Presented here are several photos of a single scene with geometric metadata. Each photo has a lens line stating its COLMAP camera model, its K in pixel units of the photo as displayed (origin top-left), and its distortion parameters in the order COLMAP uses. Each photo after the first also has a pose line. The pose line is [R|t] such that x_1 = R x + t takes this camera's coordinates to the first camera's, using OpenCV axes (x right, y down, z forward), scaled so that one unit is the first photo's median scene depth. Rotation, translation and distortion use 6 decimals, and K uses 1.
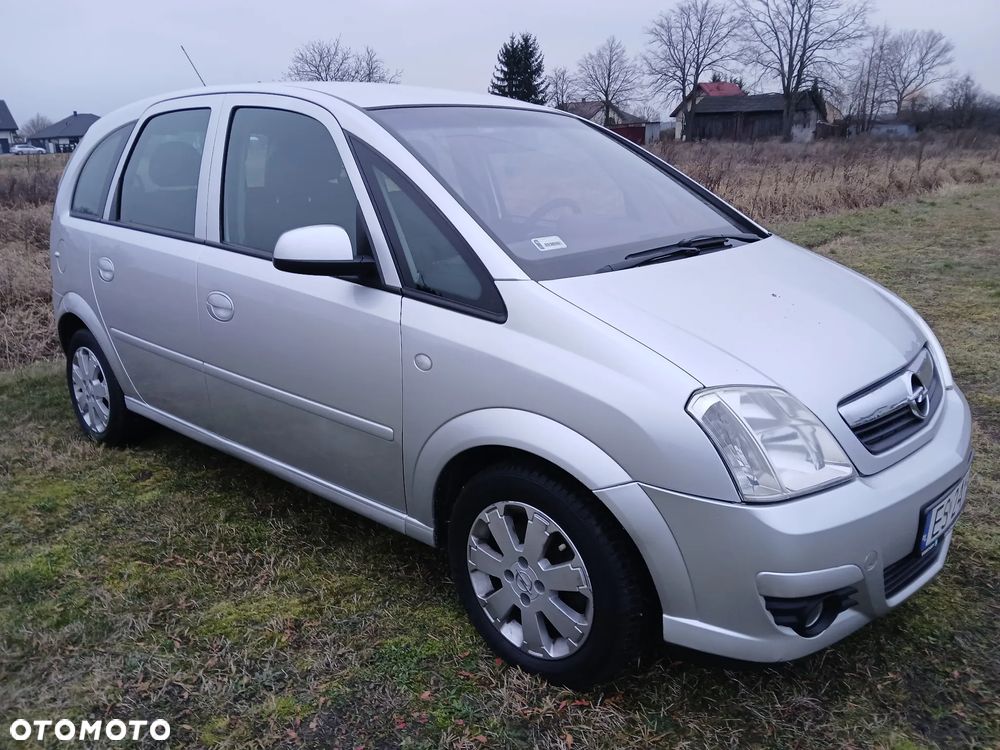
lens RADIAL K [[770.4, 0, 500.1], [0, 770.4, 370.6], [0, 0, 1]] dist [0.014533, -0.043718]
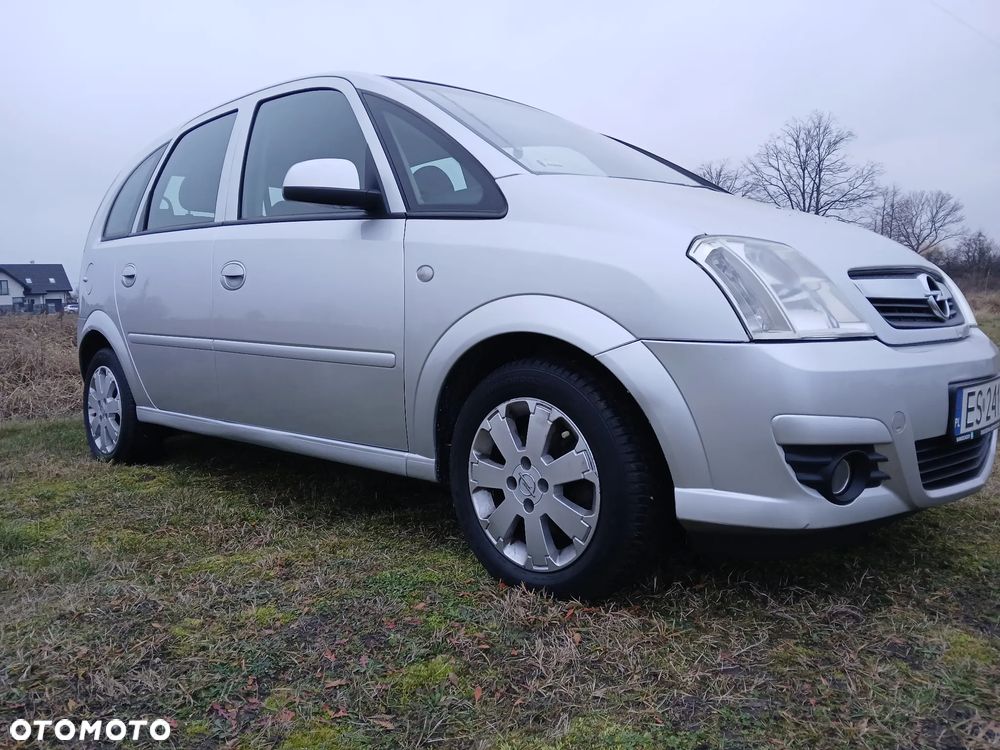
lens RADIAL K [[770.4, 0, 500.1], [0, 770.4, 370.6], [0, 0, 1]] dist [0.014533, -0.043718]
pose [[0.999309, -0.008575, -0.036170, 0.030064], [0.001279, 0.980385, -0.197087, 0.291895], [0.037151, 0.196905, 0.979718, 0.051279]]
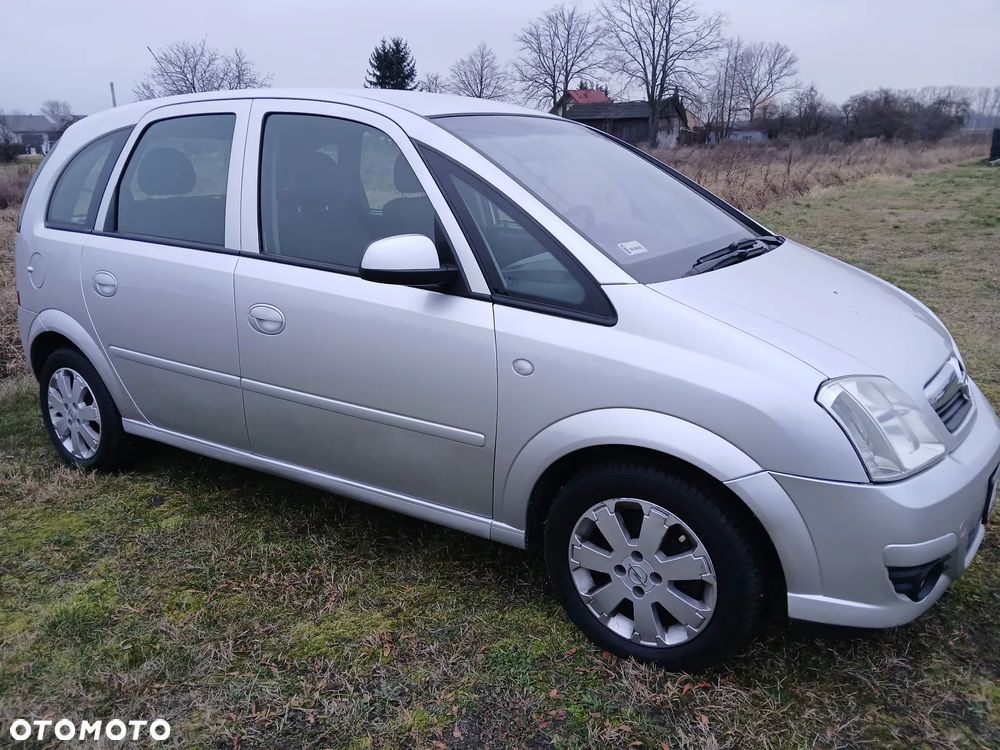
lens RADIAL K [[770.4, 0, 500.1], [0, 770.4, 370.6], [0, 0, 1]] dist [0.014533, -0.043718]
pose [[0.987743, -0.040665, 0.150699, -0.269594], [0.041548, 0.999133, -0.002714, -0.004854], [-0.150458, 0.008941, 0.988576, -0.000085]]
